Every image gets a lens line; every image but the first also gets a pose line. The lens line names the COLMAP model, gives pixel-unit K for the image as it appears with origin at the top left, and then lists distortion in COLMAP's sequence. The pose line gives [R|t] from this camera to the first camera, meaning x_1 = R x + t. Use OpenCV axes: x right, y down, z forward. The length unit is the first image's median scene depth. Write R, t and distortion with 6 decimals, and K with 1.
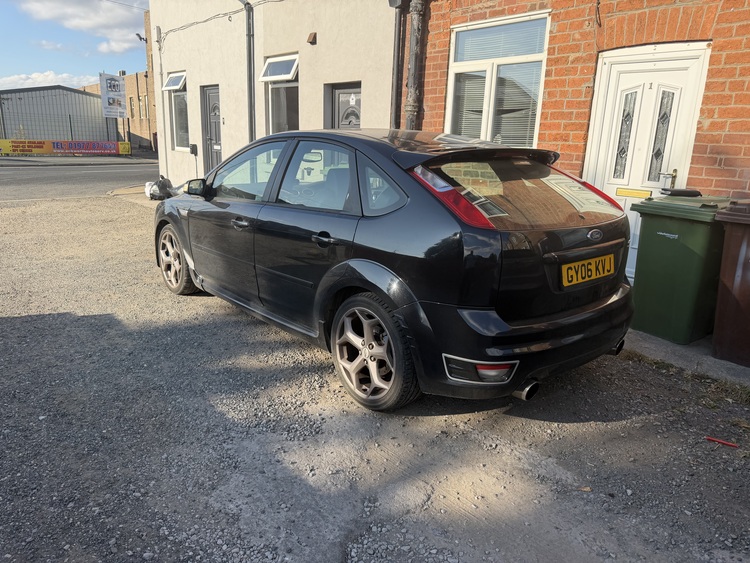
lens RADIAL K [[536.5, 0, 371.2], [0, 536.5, 281.0], [0, 0, 1]] dist [0.004446, -0.022820]
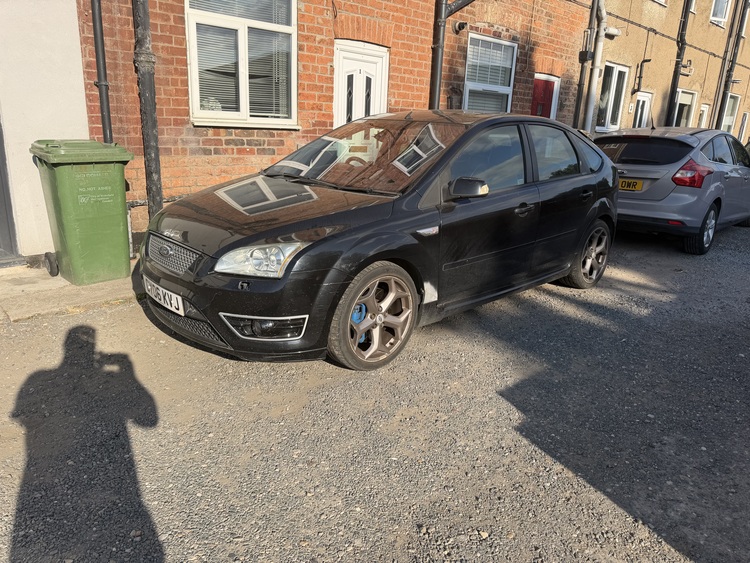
lens RADIAL K [[536.5, 0, 373.9], [0, 536.5, 281.1], [0, 0, 1]] dist [0.004446, -0.022820]
pose [[-0.047105, -0.321433, 0.945760, -0.873314], [0.201611, 0.924266, 0.324169, -0.261149], [-0.978332, 0.205946, 0.021267, 0.901538]]
